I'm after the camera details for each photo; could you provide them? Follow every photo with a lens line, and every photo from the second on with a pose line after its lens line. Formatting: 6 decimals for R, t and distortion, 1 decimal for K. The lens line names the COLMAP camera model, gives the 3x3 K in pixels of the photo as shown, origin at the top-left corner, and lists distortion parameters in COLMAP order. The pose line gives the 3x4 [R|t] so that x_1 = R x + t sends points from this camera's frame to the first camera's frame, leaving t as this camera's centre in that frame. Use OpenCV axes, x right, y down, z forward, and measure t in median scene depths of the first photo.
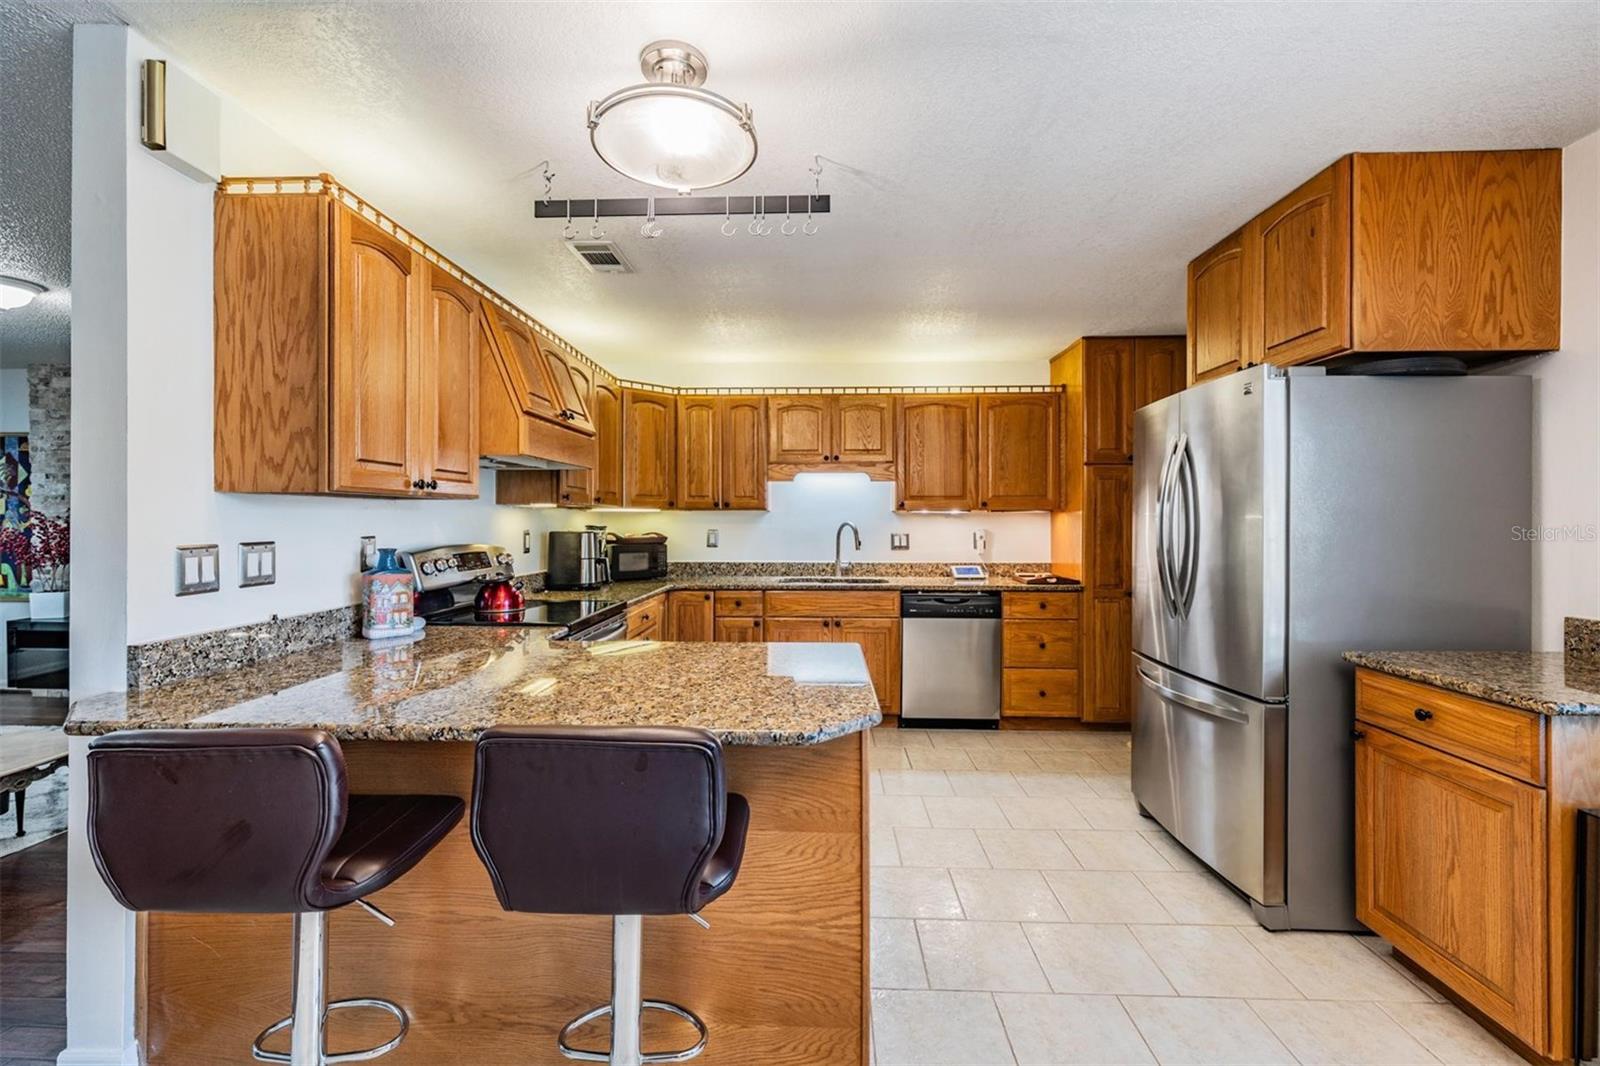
lens RADIAL K [[683.6, 0, 791.7], [0, 683.6, 520.2], [0, 0, 1]] dist [0.000546, -0.000933]
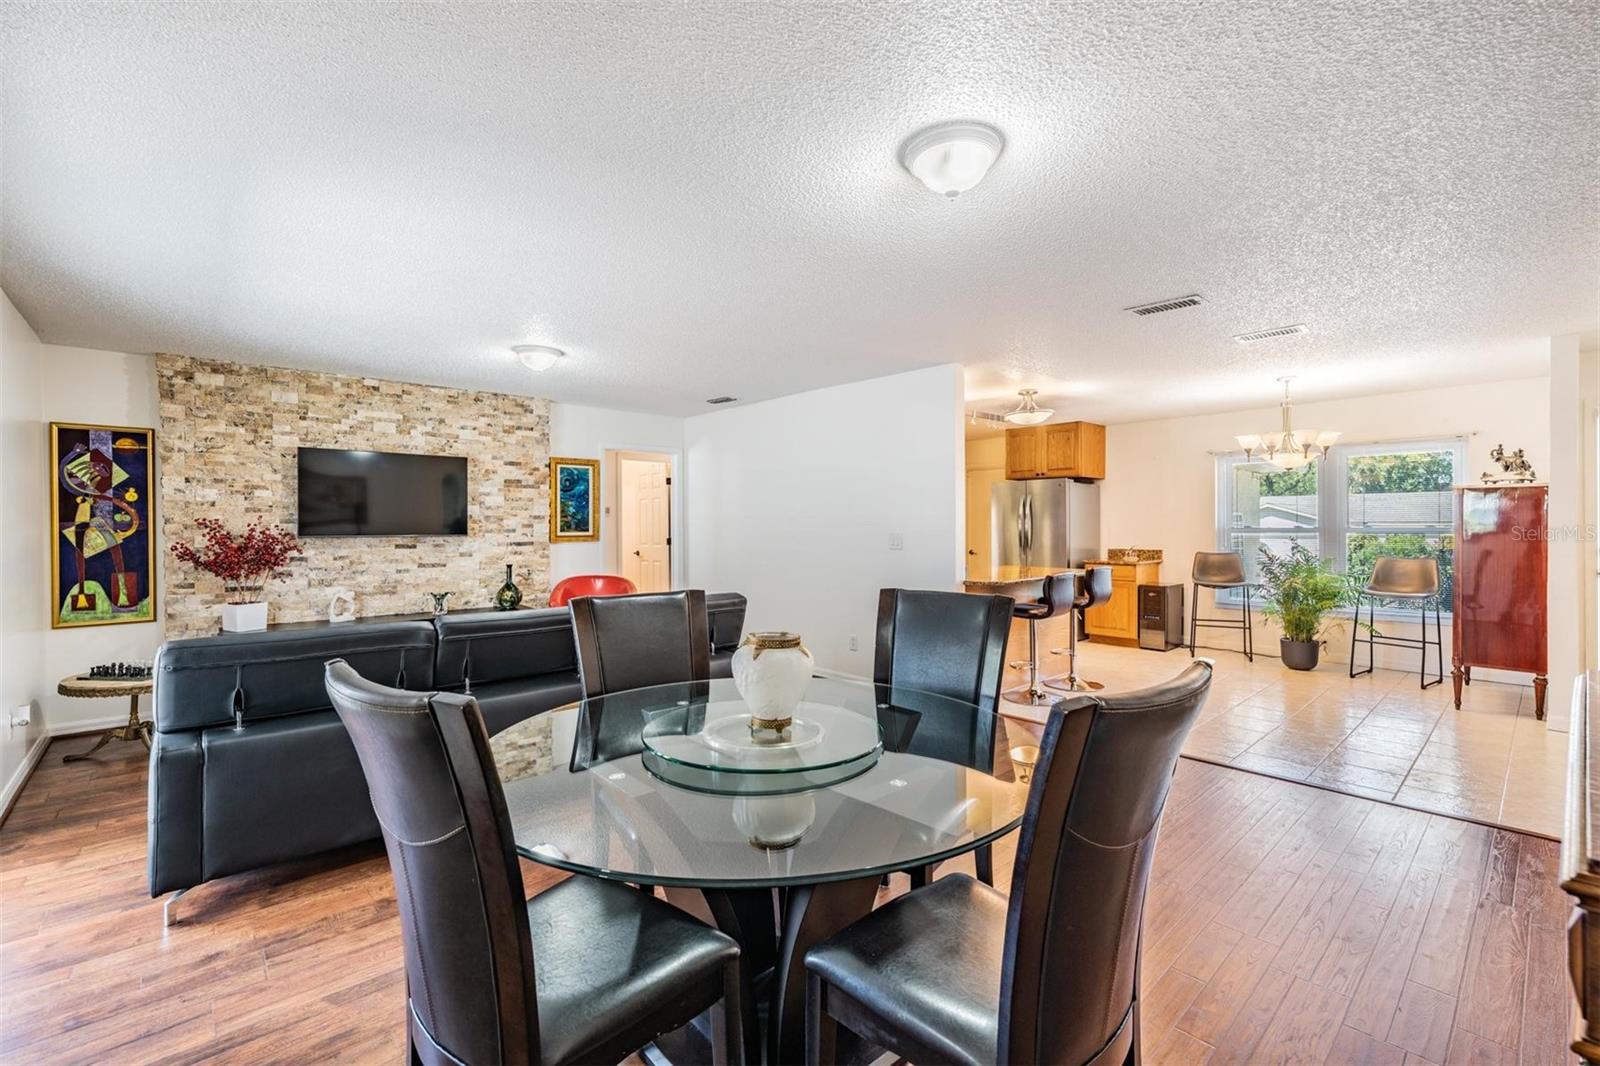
lens RADIAL K [[683.6, 0, 794.5], [0, 683.6, 529.2], [0, 0, 1]] dist [0.000546, -0.000933]
pose [[0.714118, -0.009159, 0.699966, -1.367586], [0.003842, 0.999951, 0.009164, -0.005303], [-0.700015, -0.003855, 0.714118, -0.250976]]
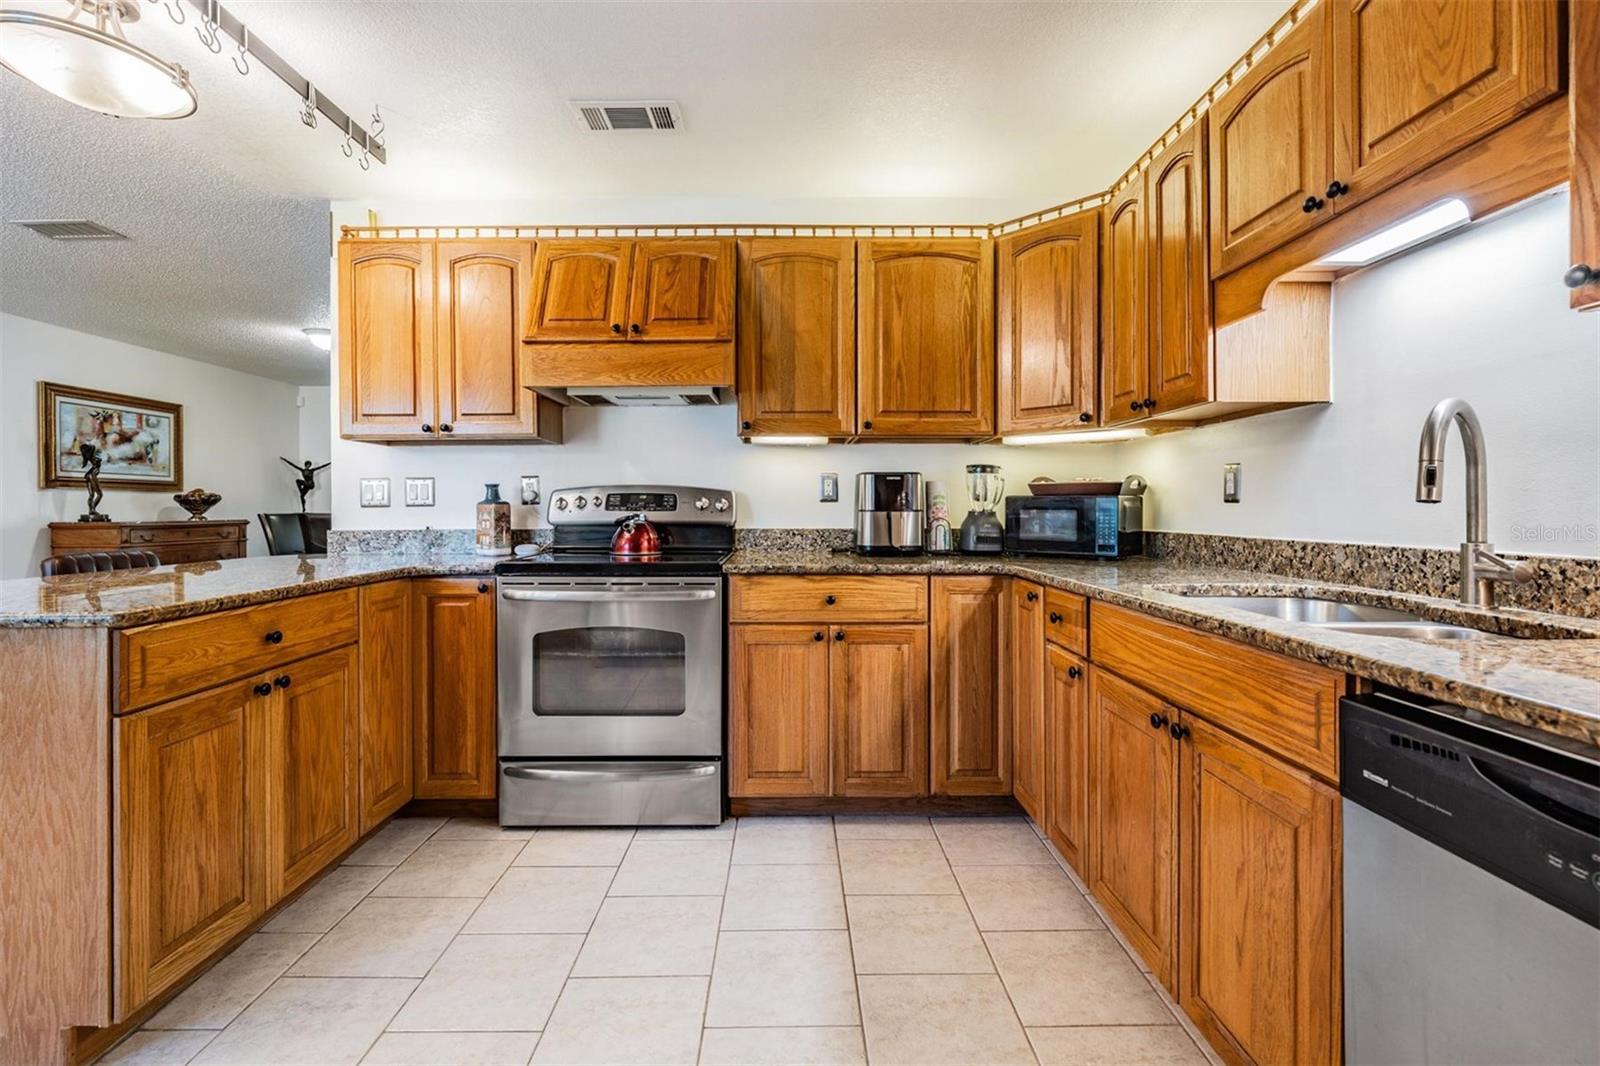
lens RADIAL K [[709.5, 0, 793.1], [0, 709.5, 508.4], [0, 0, 1]] dist [0.001339, -0.001351]
pose [[0.047529, 0.000764, -0.998870, 0.387014], [0.006030, 0.999981, 0.001052, 0.047709], [0.998852, -0.006073, 0.047523, 0.807272]]
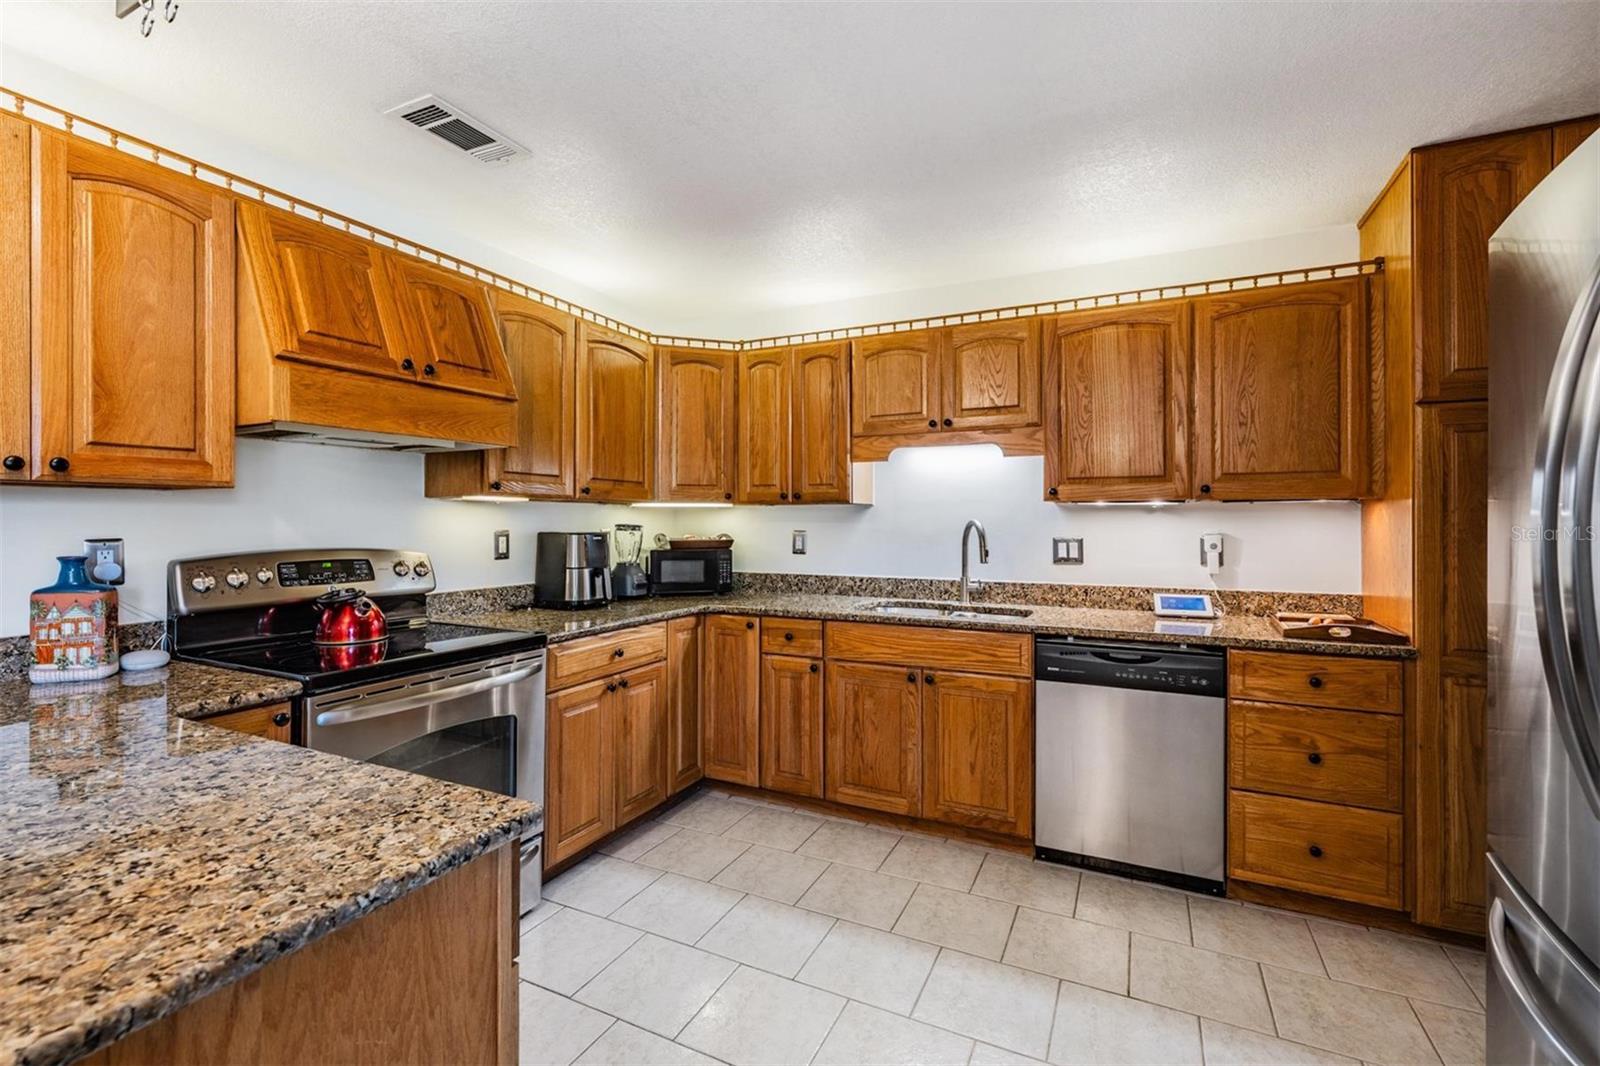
lens RADIAL K [[709.5, 0, 786.7], [0, 709.5, 516.4], [0, 0, 1]] dist [0.001339, -0.001351]
pose [[0.913924, -0.002257, -0.405879, 0.215367], [0.001002, 0.999994, -0.003304, 0.001205], [0.405884, 0.002613, 0.913921, 0.337959]]
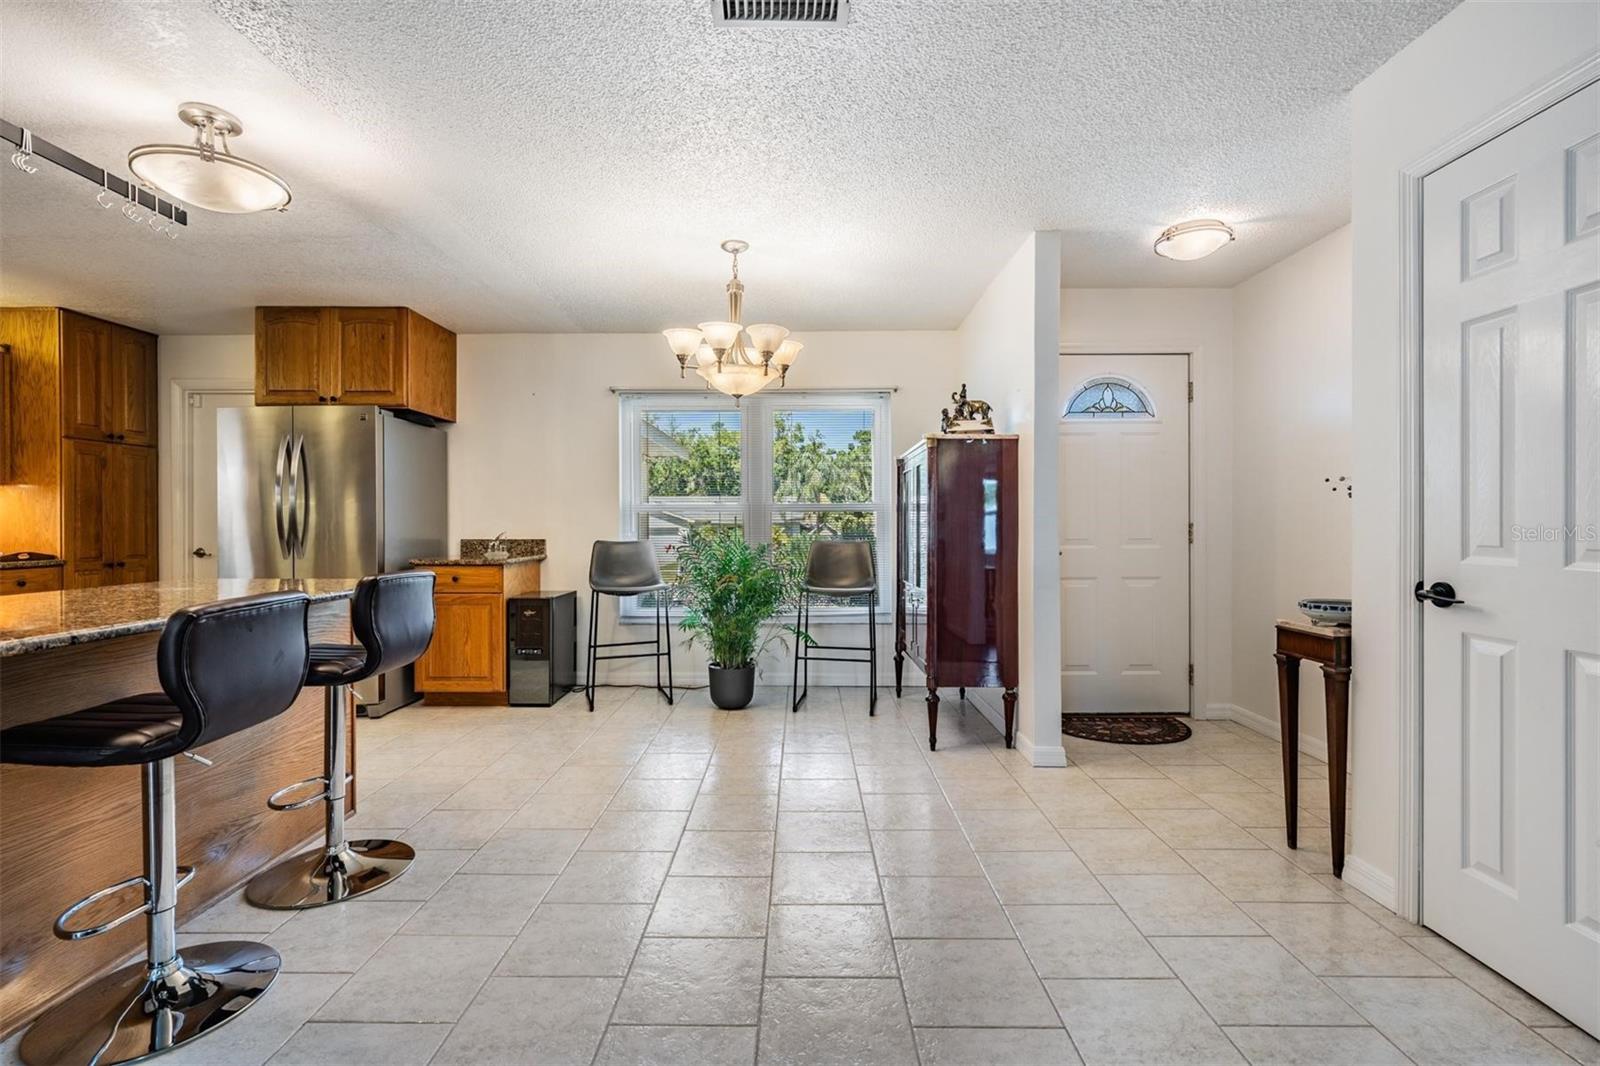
lens RADIAL K [[709.5, 0, 796.9], [0, 709.5, 526.7], [0, 0, 1]] dist [0.001339, -0.001351]
pose [[-0.035252, -0.006739, 0.999356, -0.627975], [-0.000935, 0.999977, 0.006711, 0.039532], [-0.999378, -0.000698, -0.035257, -0.025207]]
